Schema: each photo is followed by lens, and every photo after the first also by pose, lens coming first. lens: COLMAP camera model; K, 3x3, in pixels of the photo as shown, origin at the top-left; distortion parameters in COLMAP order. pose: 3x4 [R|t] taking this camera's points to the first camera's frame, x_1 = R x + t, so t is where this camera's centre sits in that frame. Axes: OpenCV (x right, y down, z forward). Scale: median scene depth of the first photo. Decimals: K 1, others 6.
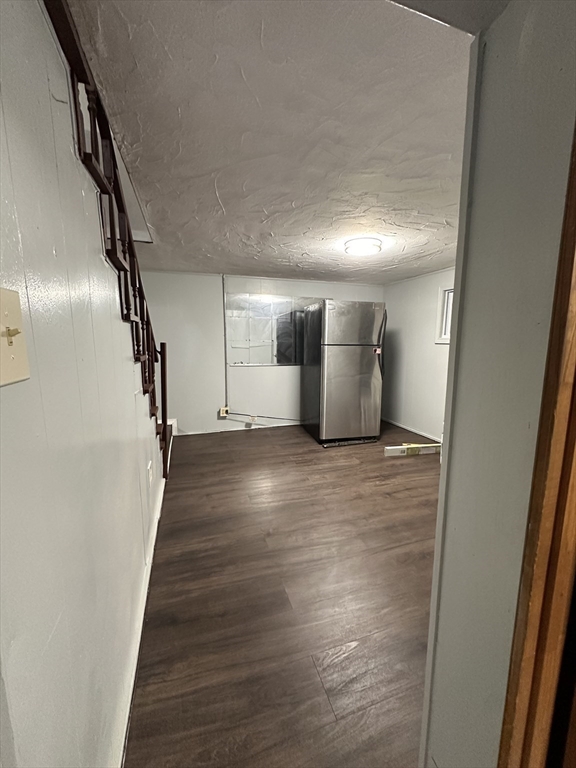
lens RADIAL K [[307.7, 0, 287.3], [0, 307.7, 385.5], [0, 0, 1]] dist [-0.002807, 0.000915]
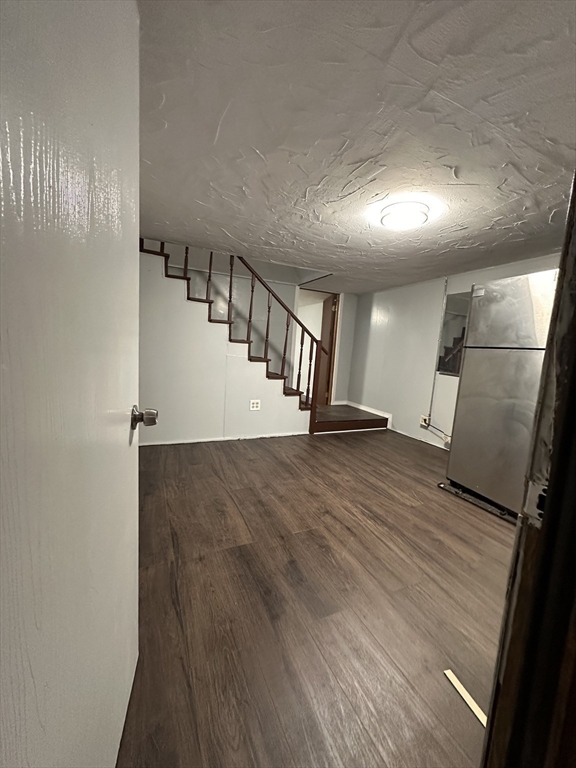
lens RADIAL K [[307.7, 0, 287.4], [0, 307.7, 384.8], [0, 0, 1]] dist [-0.002807, 0.000915]
pose [[0.115697, 0.120991, -0.985888, 0.934562], [-0.209423, 0.973213, 0.094859, -0.033626], [0.970956, 0.195493, 0.137936, 0.606692]]
